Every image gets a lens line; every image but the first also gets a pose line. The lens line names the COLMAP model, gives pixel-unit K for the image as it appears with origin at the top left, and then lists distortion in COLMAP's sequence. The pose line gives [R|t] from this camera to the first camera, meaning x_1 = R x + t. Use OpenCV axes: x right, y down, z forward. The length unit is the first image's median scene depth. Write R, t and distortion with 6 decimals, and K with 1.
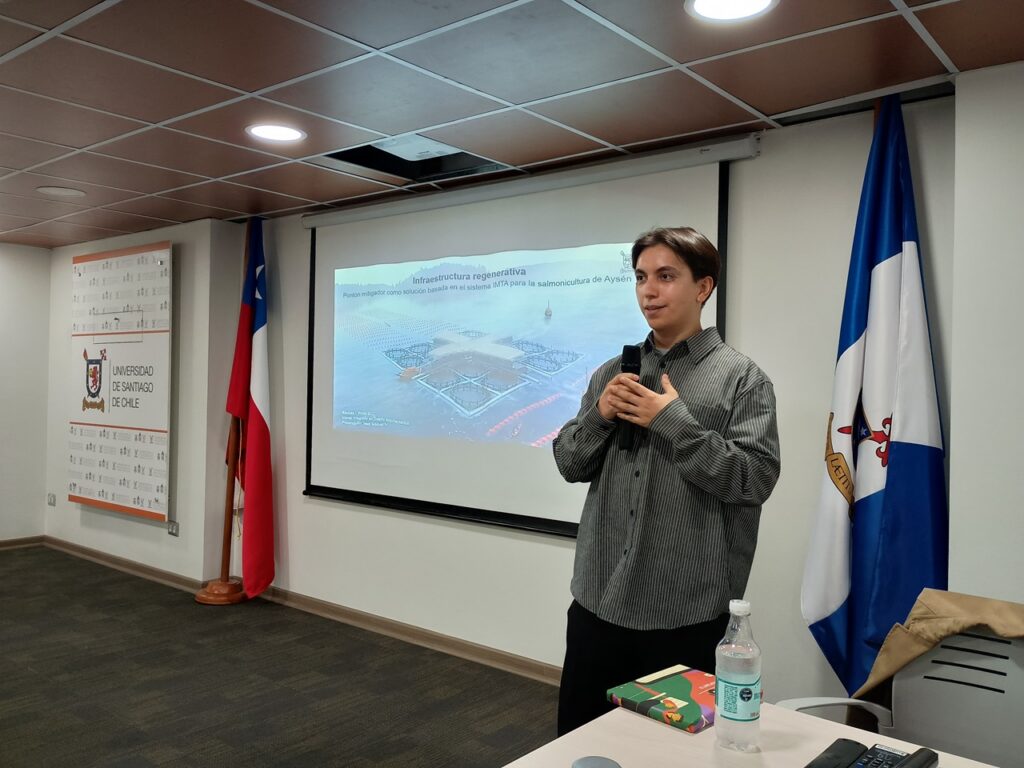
lens RADIAL K [[846.4, 0, 512.0], [0, 846.4, 384.0], [0, 0, 1]] dist [0.087643, -0.091119]
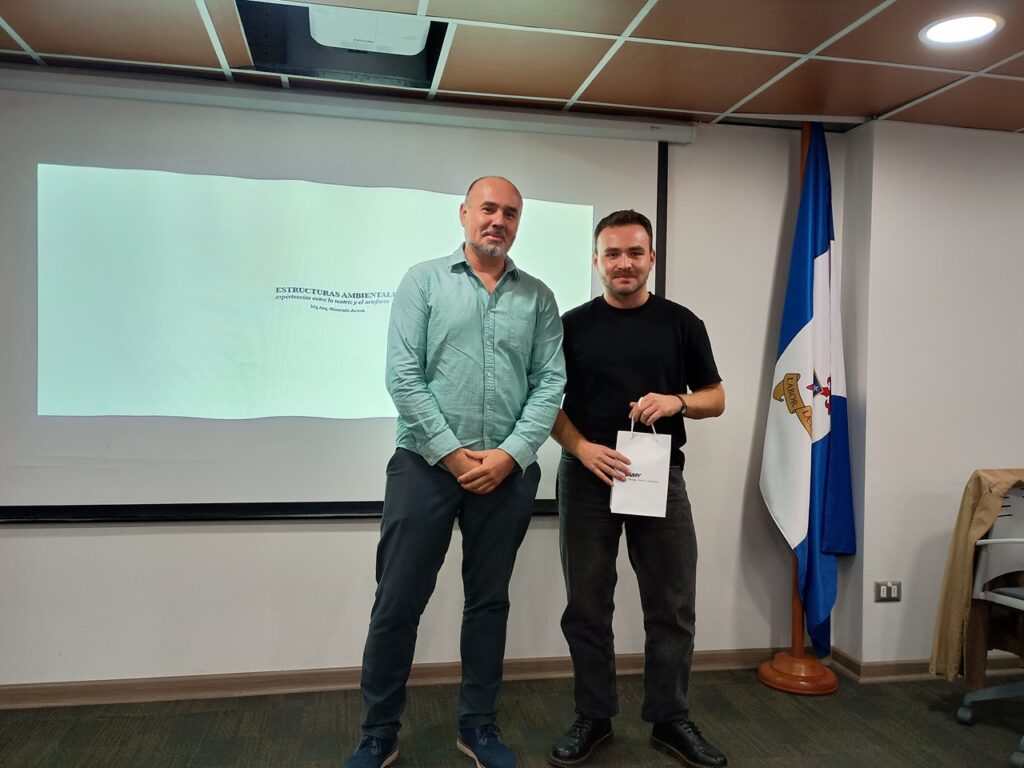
lens RADIAL K [[846.4, 0, 512.0], [0, 846.4, 384.0], [0, 0, 1]] dist [0.087643, -0.091119]
pose [[0.636611, -0.016936, 0.770999, -0.465317], [-0.006173, 0.999615, 0.027056, 0.010113], [-0.771161, -0.021983, 0.636261, 0.302436]]
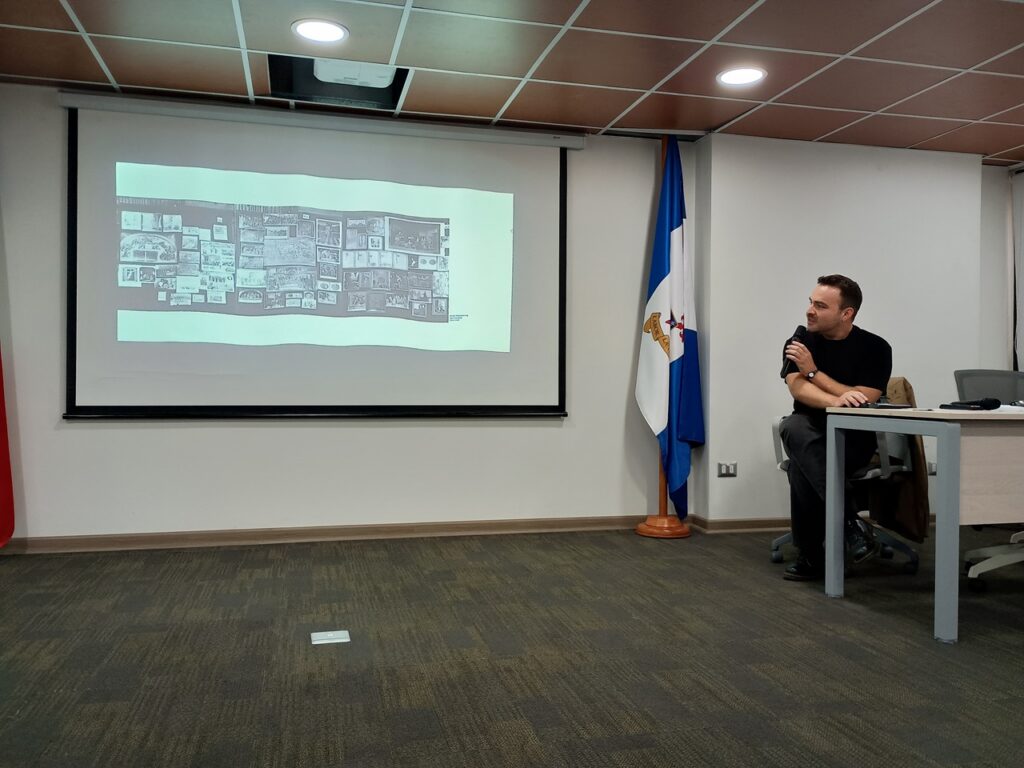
lens RADIAL K [[853.5, 0, 506.9], [0, 853.5, 379.7], [0, 0, 1]] dist [0.081834, -0.066630]
pose [[0.598127, -0.016451, 0.801233, -0.671610], [0.005232, 0.999848, 0.016623, 0.078025], [-0.801384, -0.005751, 0.598122, 0.119891]]
